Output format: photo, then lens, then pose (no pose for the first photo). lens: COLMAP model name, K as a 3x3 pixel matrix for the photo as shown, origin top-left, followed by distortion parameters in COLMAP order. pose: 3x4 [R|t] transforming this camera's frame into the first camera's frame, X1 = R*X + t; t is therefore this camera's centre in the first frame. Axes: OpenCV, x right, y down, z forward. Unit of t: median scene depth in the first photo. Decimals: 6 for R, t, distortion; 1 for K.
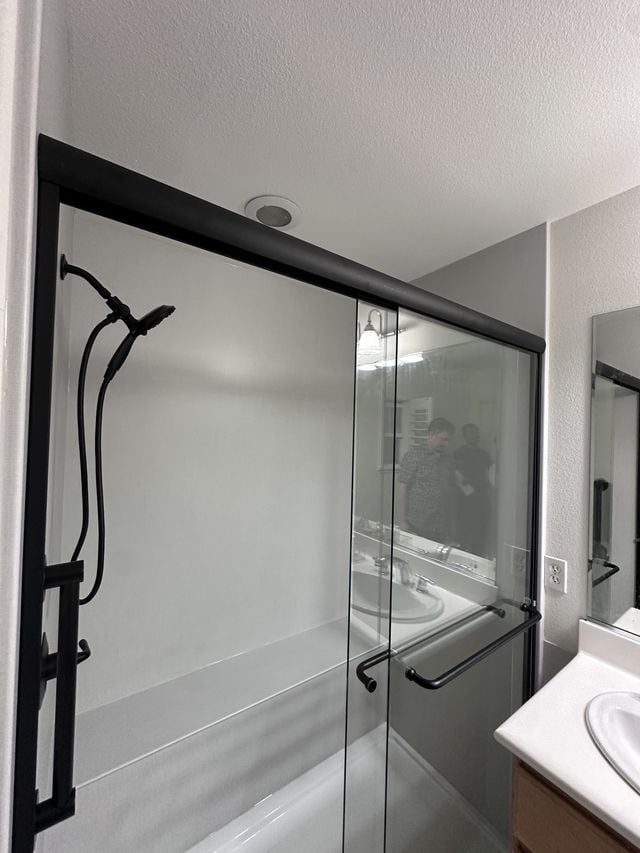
lens RADIAL K [[339.6, 0, 322.4], [0, 339.6, 423.0], [0, 0, 1]] dist [-0.001559, -0.000070]
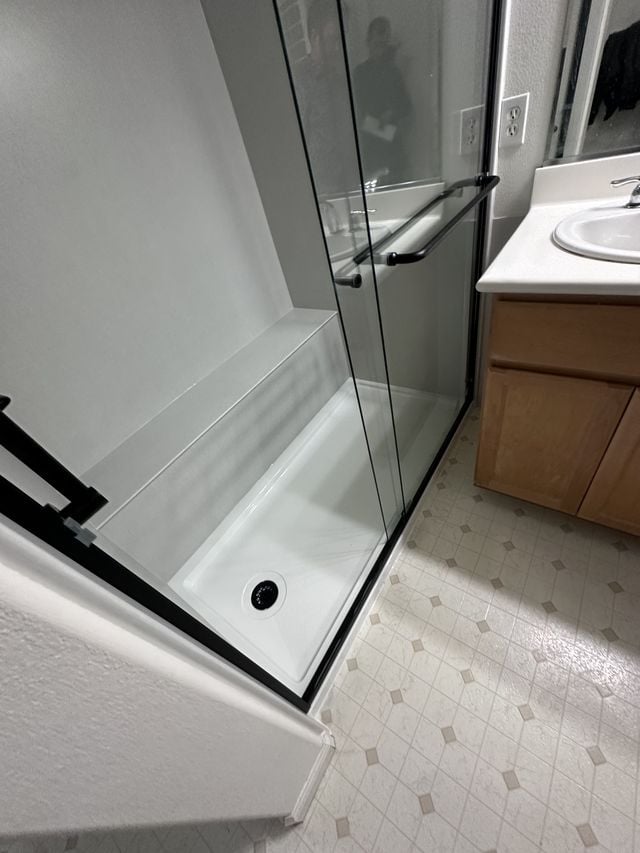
lens RADIAL K [[339.6, 0, 320.1], [0, 339.6, 428.2], [0, 0, 1]] dist [-0.001559, -0.000070]
pose [[0.903708, -0.421219, 0.076718, -0.101898], [0.259514, 0.681419, 0.684340, 0.269129], [-0.340534, -0.598534, 0.725116, 0.129893]]
